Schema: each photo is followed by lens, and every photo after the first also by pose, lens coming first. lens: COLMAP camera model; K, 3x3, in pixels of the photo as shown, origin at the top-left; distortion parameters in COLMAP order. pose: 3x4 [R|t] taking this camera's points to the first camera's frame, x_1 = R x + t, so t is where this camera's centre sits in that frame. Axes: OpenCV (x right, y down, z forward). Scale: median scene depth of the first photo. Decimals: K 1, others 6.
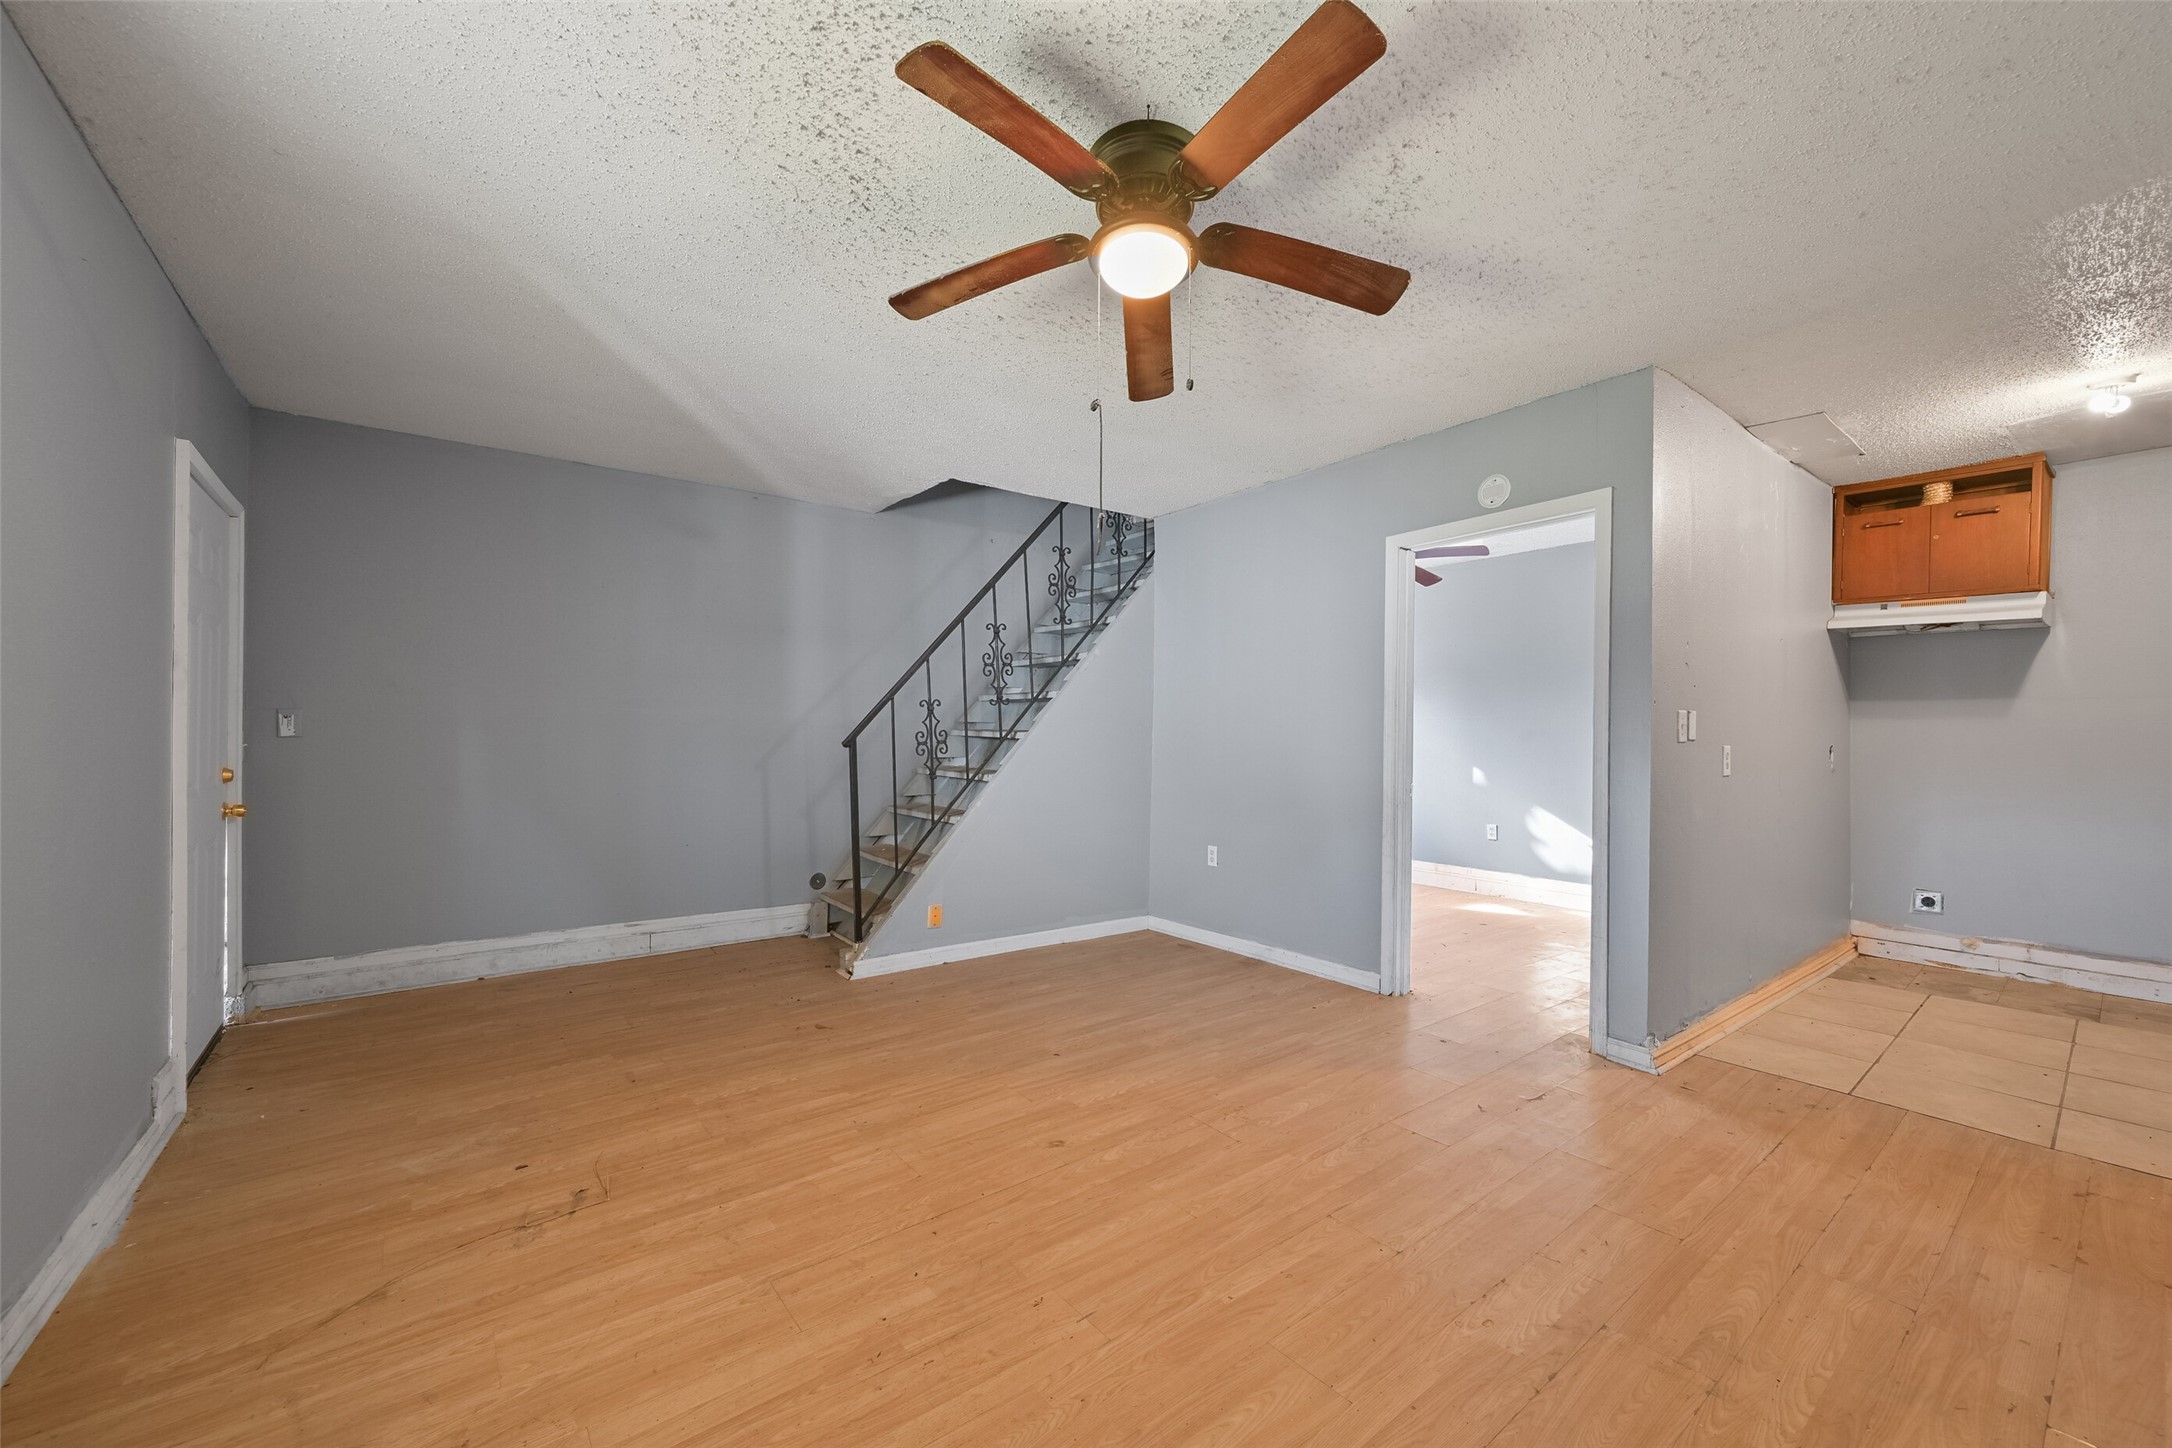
lens RADIAL K [[849.0, 0, 1089.8], [0, 849.0, 731.9], [0, 0, 1]] dist [-0.000510, -0.000060]
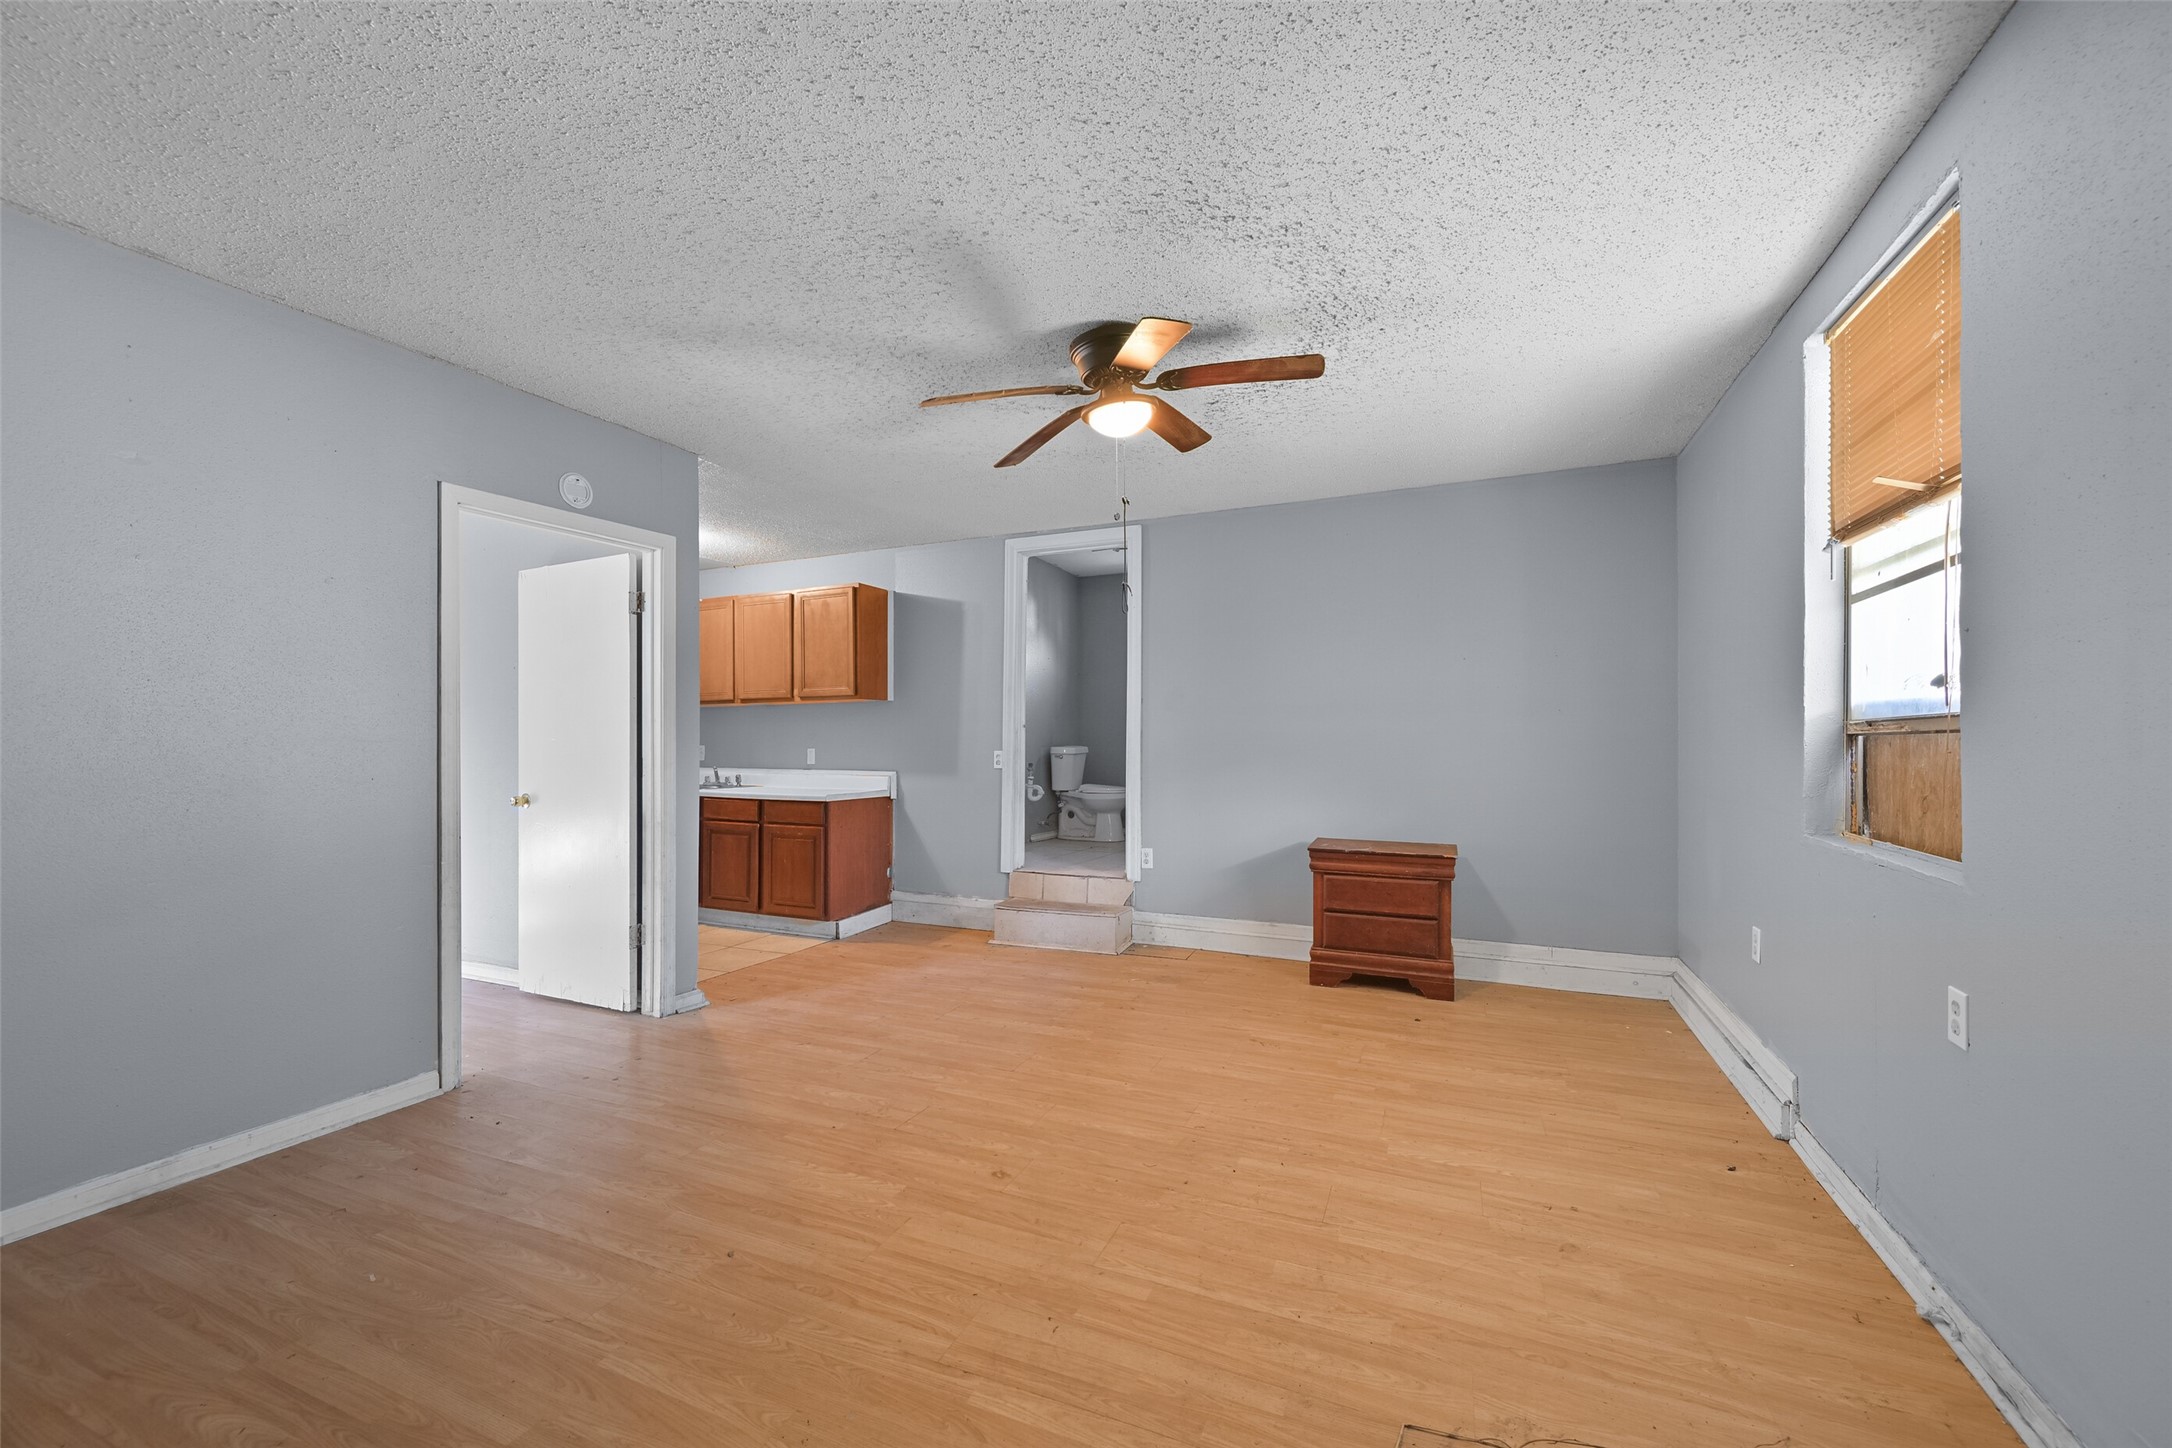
lens RADIAL K [[849.0, 0, 1083.2], [0, 849.0, 741.4], [0, 0, 1]] dist [-0.000510, -0.000060]
pose [[-0.474451, -0.005033, 0.880268, -0.907585], [-0.001295, 0.999987, 0.005019, -0.008382], [-0.880281, 0.001242, -0.474451, 1.346822]]
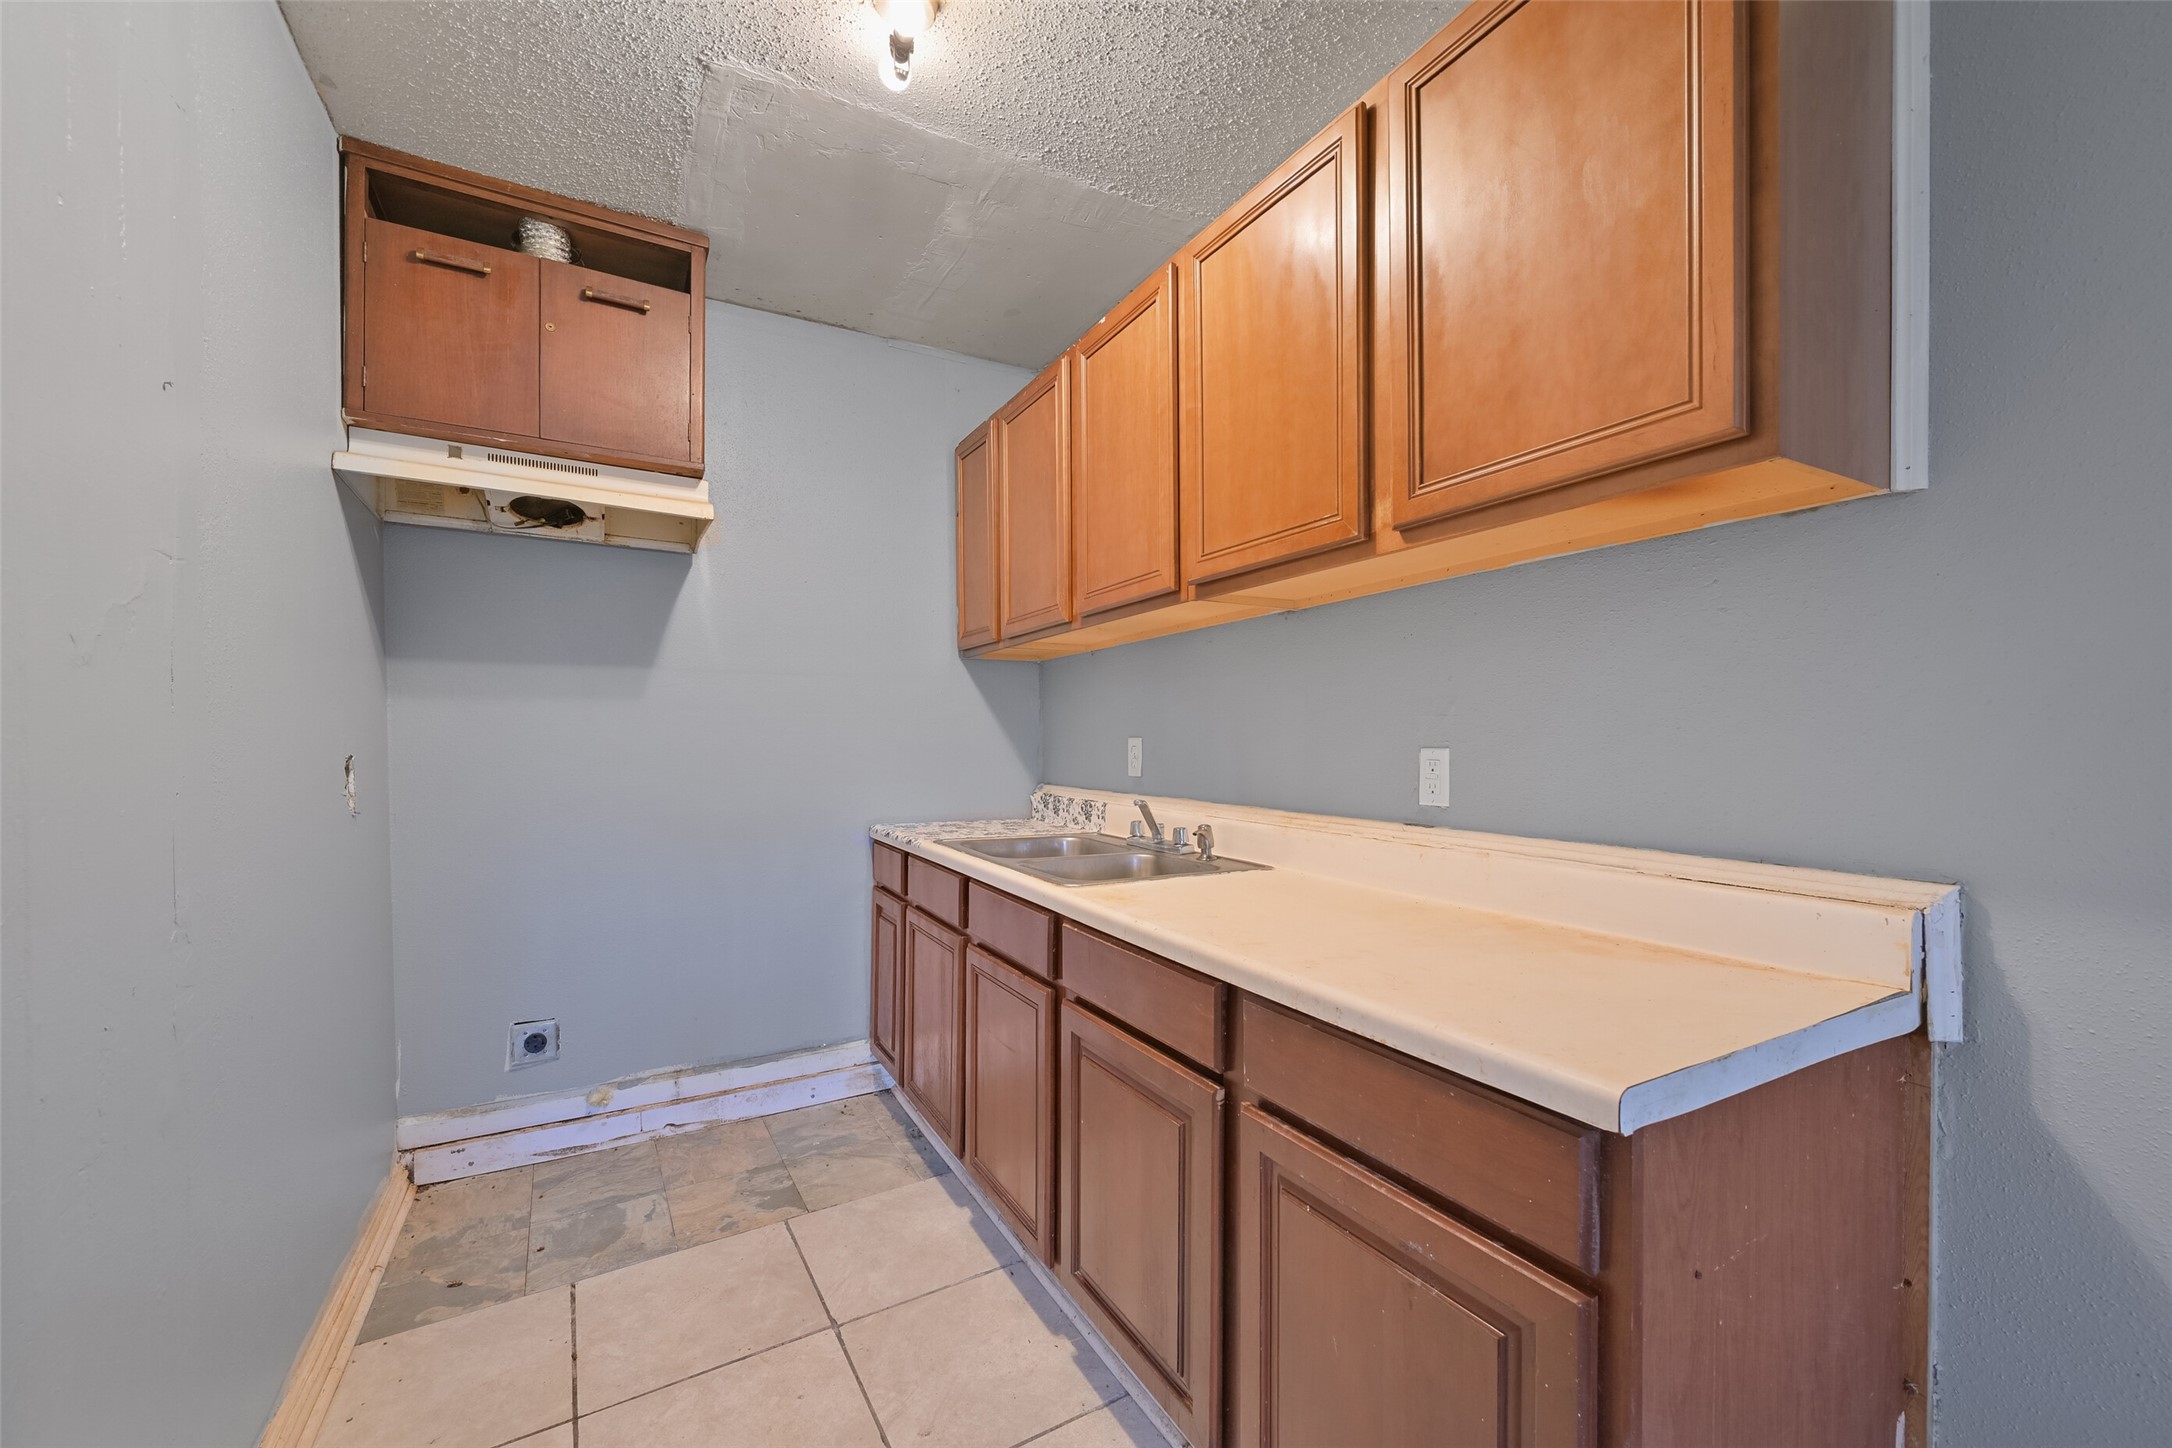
lens RADIAL K [[849.0, 0, 1081.2], [0, 849.0, 754.6], [0, 0, 1]] dist [-0.000510, -0.000060]
pose [[0.145277, -0.021961, 0.989147, 0.926739], [0.003677, 0.999759, 0.021657, 0.014986], [-0.989384, 0.000491, 0.145323, 1.051627]]
